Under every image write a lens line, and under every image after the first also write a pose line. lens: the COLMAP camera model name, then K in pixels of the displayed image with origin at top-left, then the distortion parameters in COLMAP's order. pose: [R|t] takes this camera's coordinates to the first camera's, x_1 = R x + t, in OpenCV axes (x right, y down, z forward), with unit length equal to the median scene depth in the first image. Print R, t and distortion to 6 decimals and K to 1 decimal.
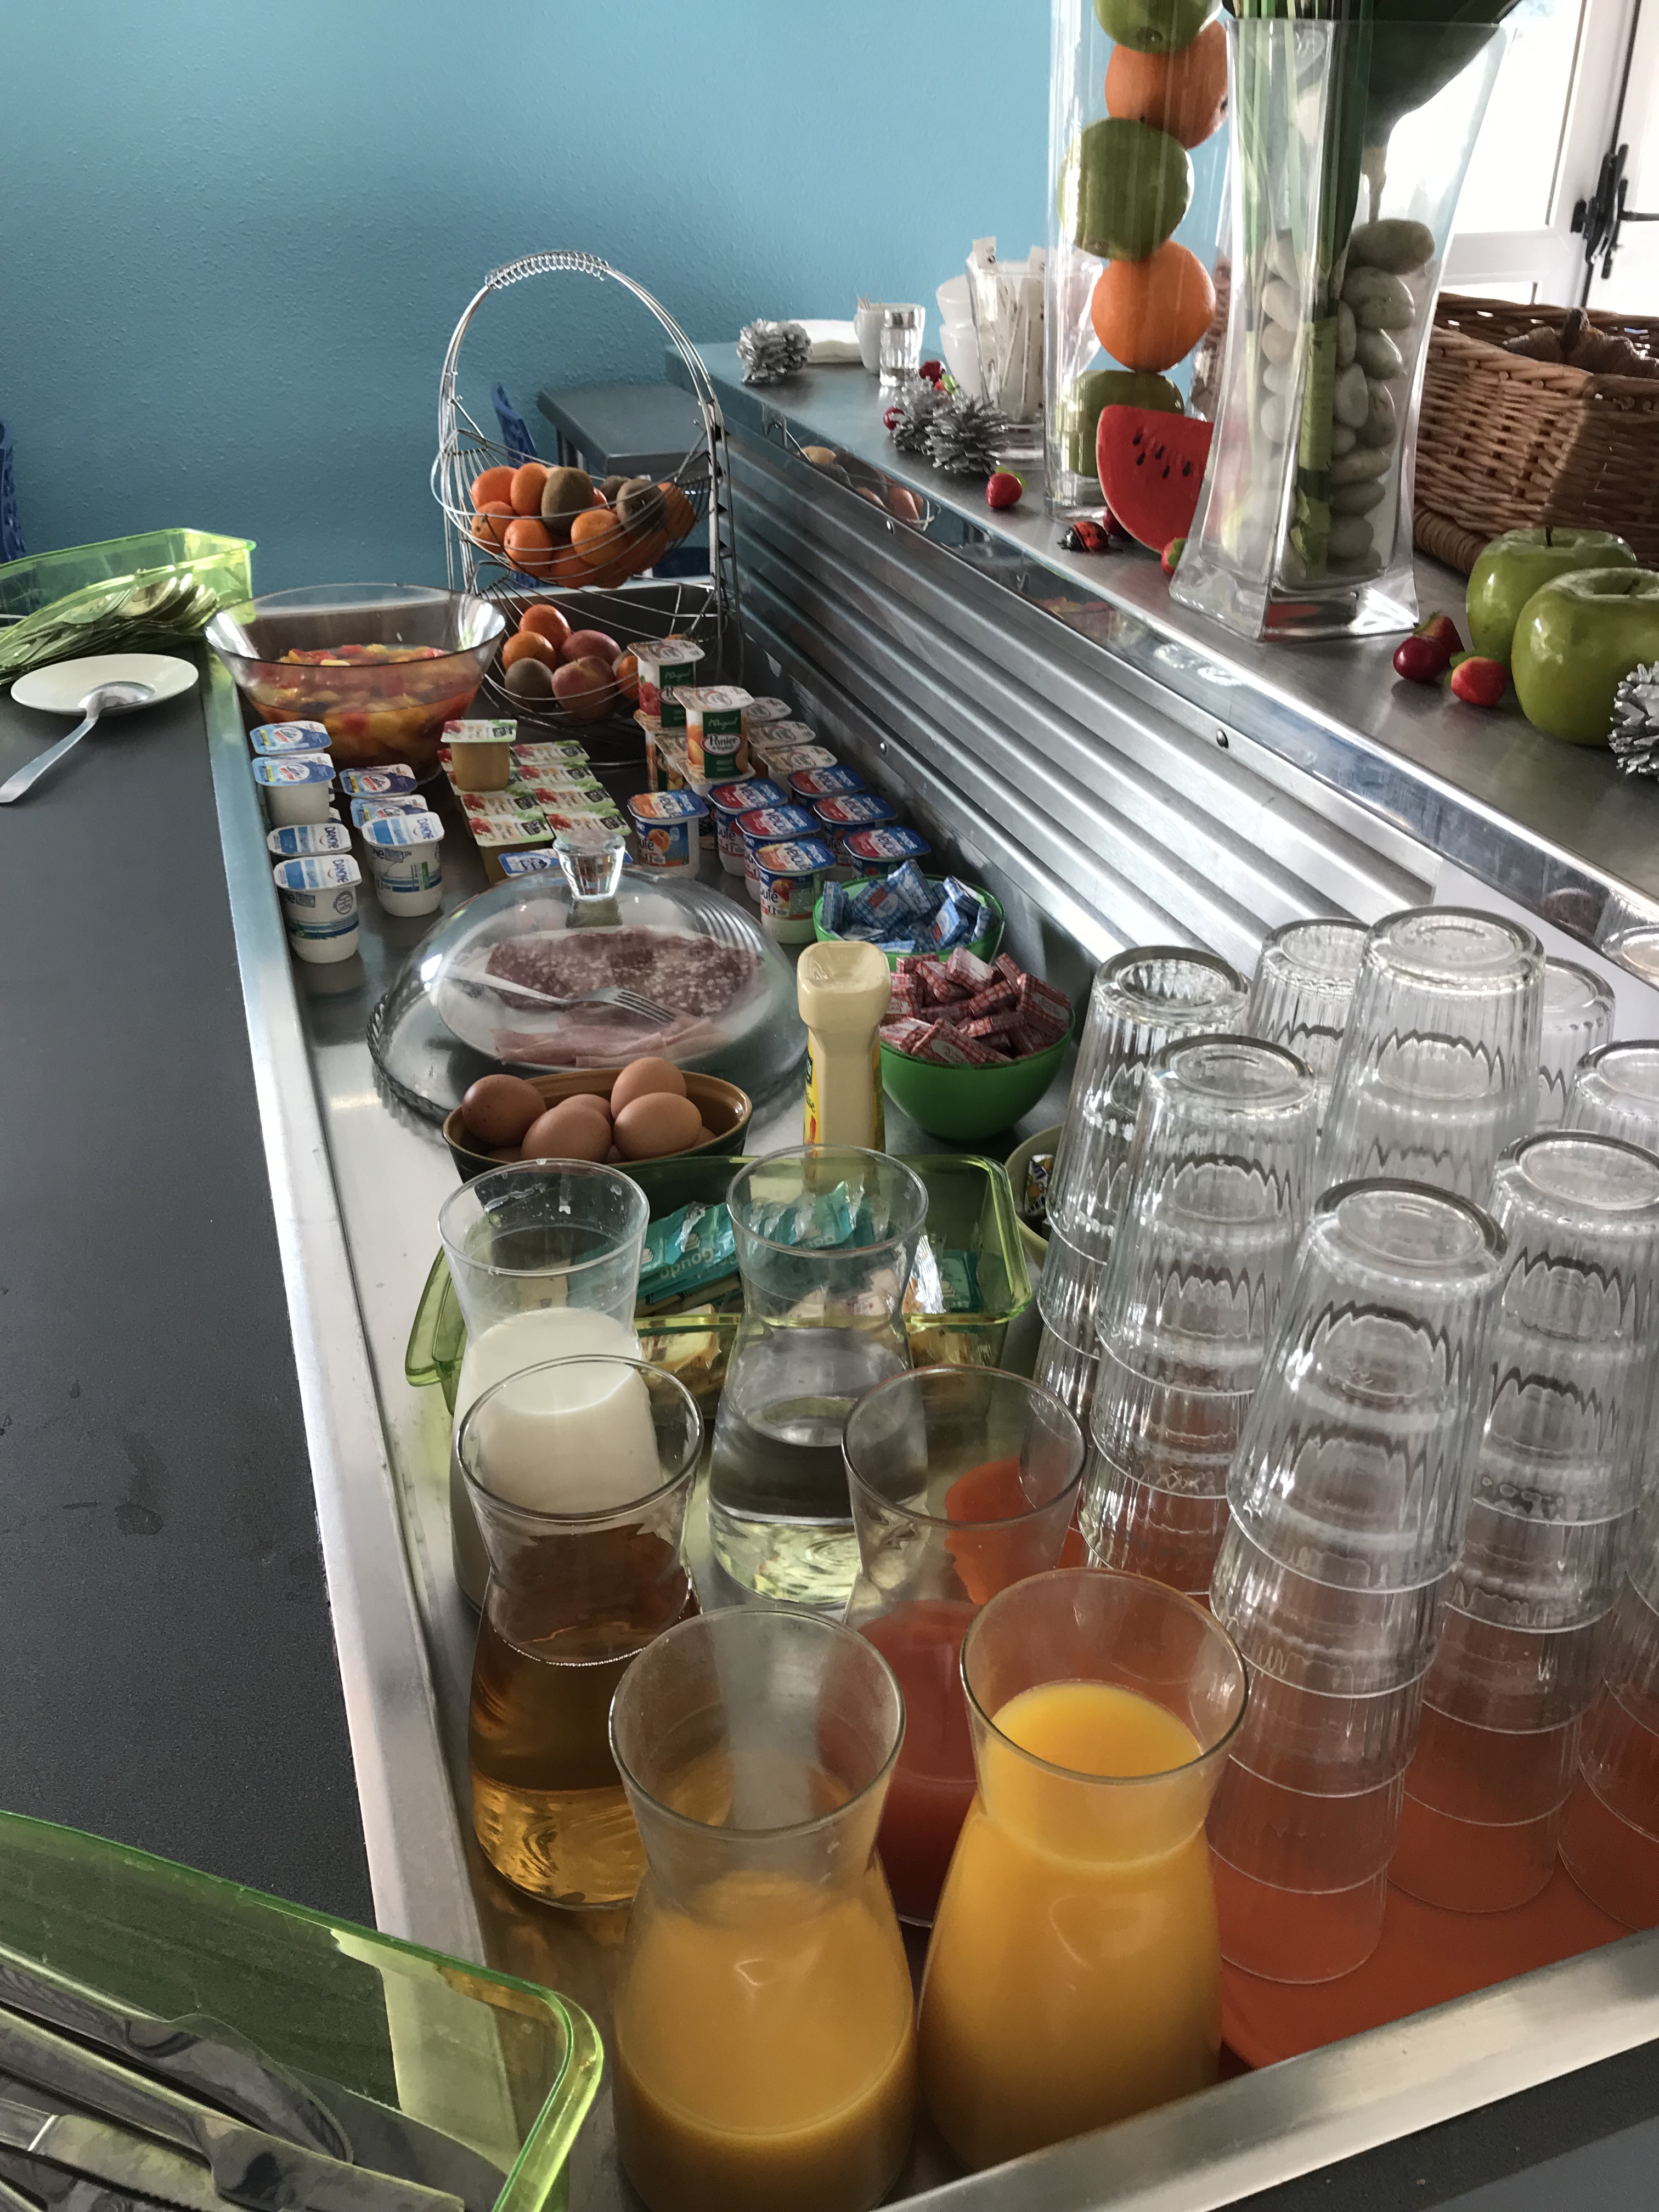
lens RADIAL K [[1967.1, 0, 829.5], [0, 1967.1, 1106.0], [0, 0, 1]] dist [-0.005908, -0.013065]
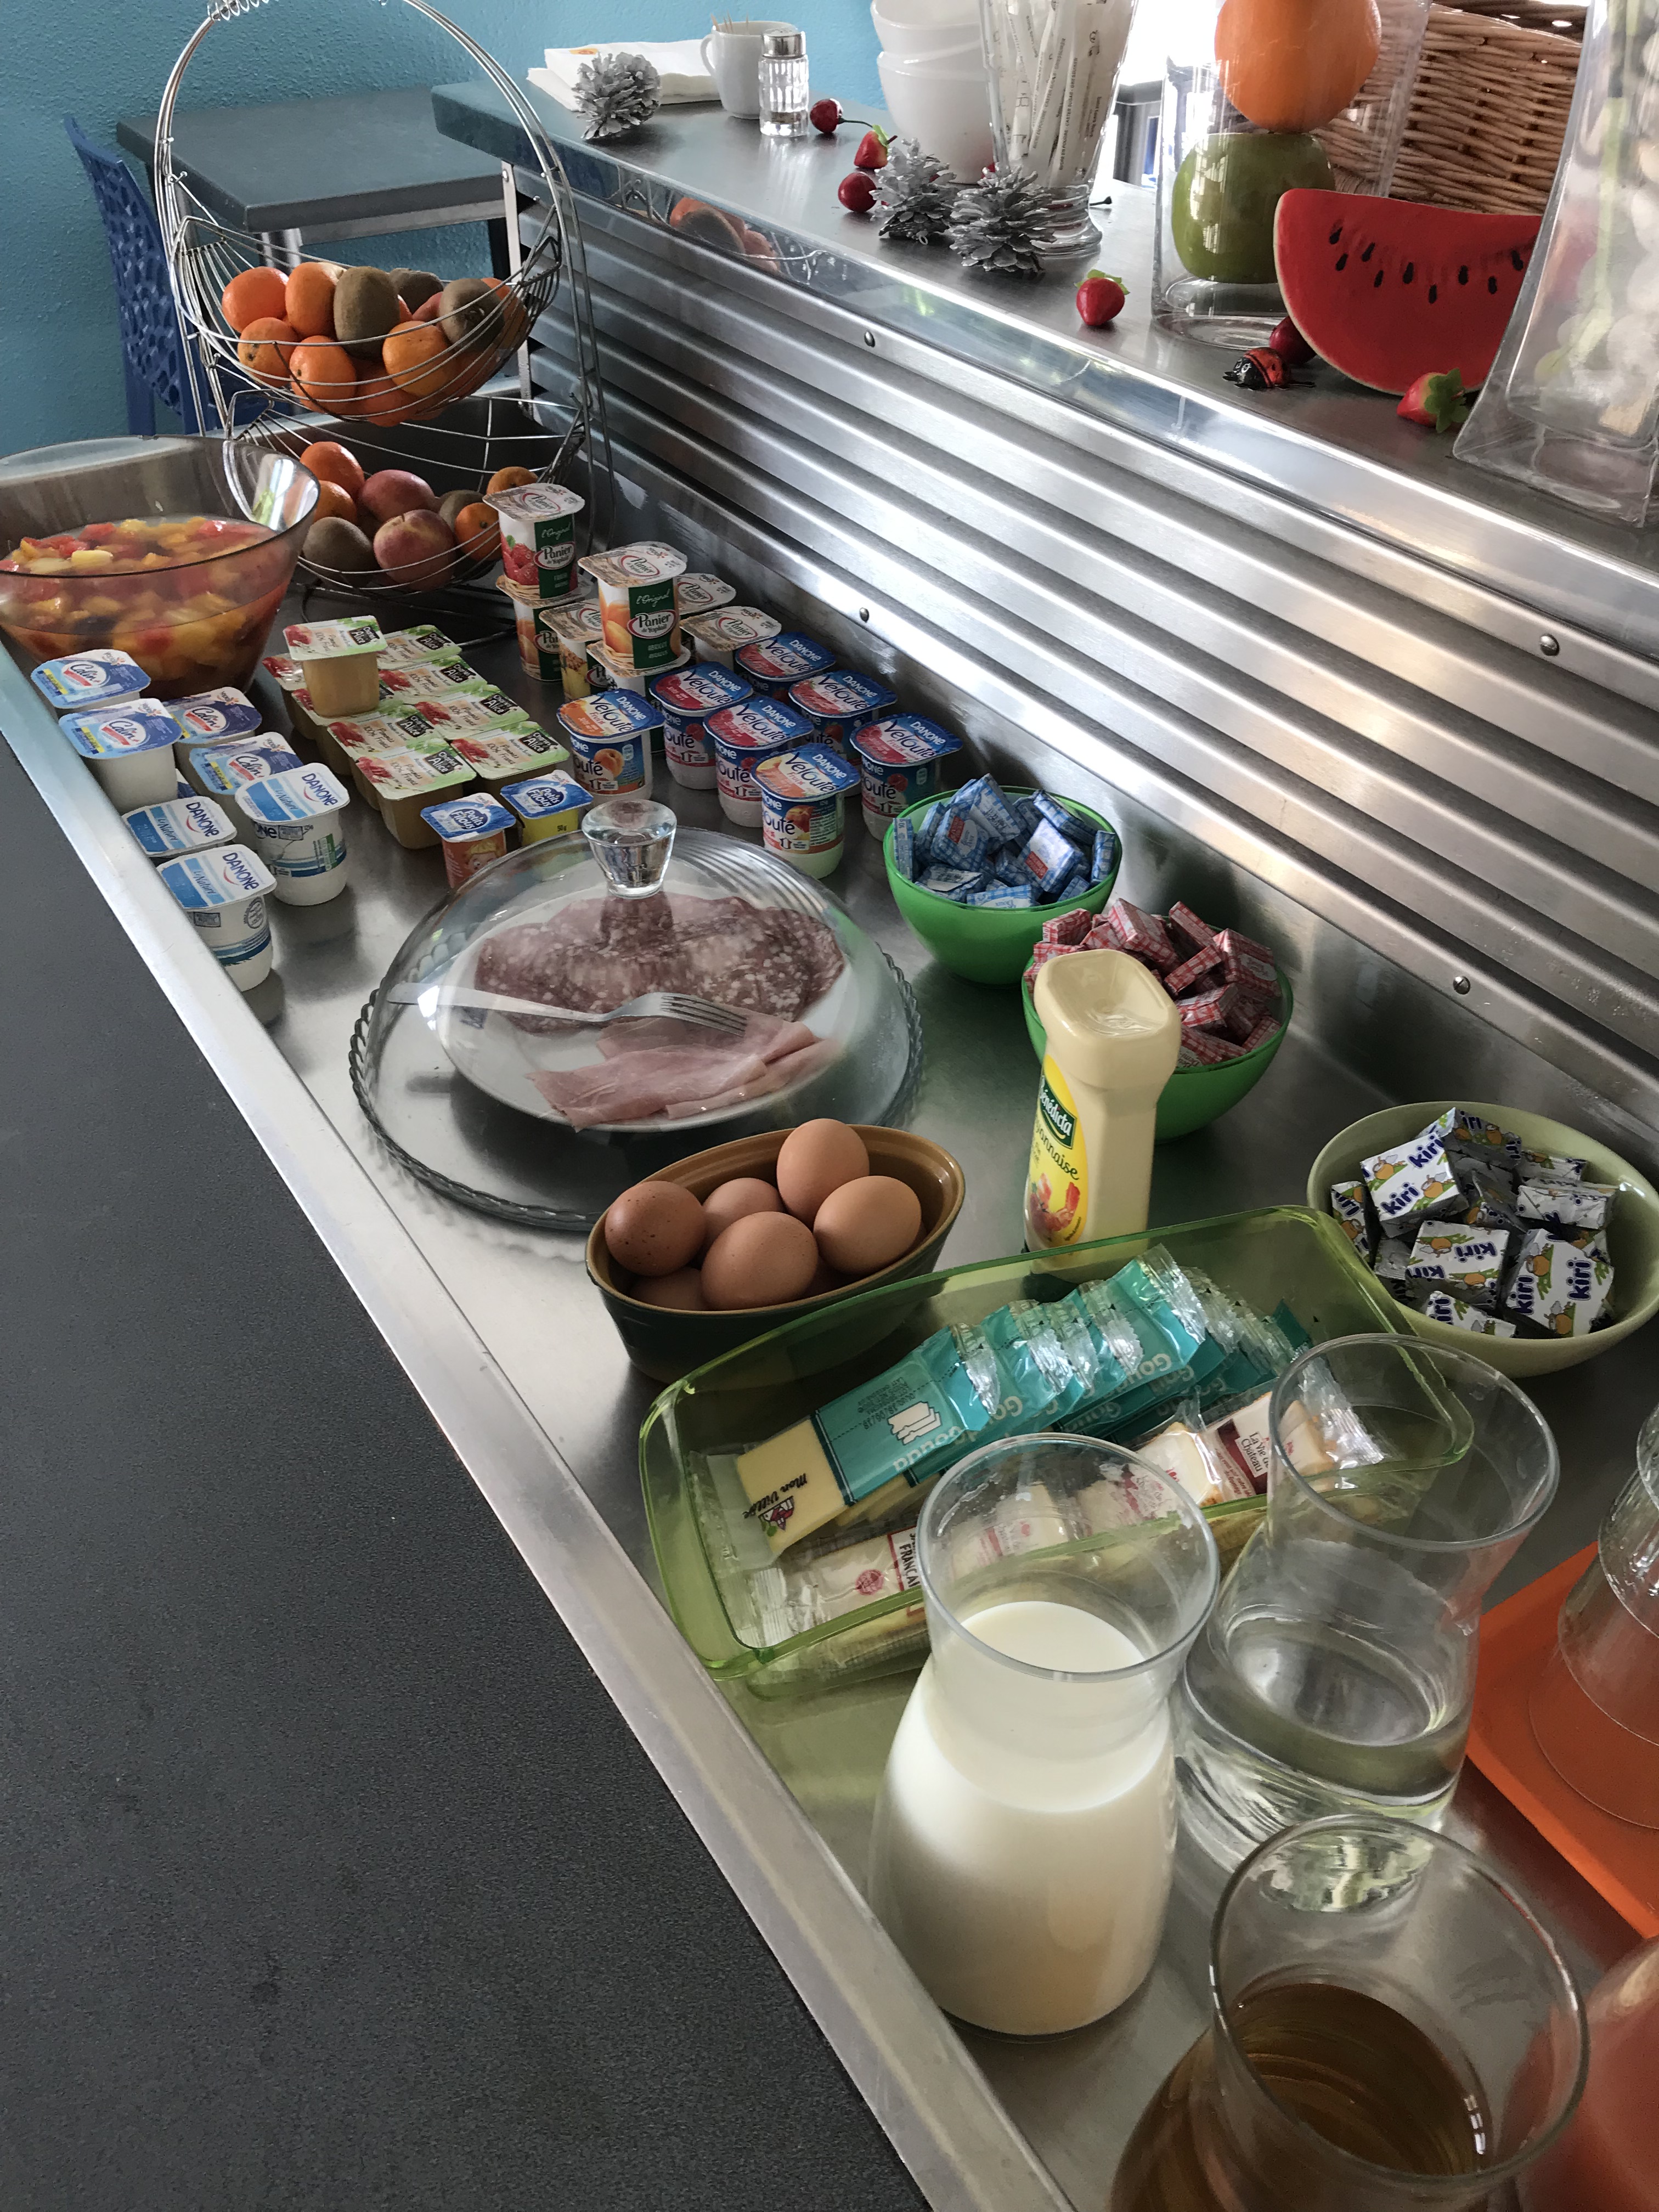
lens RADIAL K [[1967.1, 0, 829.5], [0, 1967.1, 1106.0], [0, 0, 1]] dist [-0.005908, -0.013065]
pose [[0.969213, -0.154867, 0.191421, -0.169589], [0.125178, 0.979383, 0.158552, -0.110862], [-0.212029, -0.129709, 0.968617, 0.186112]]
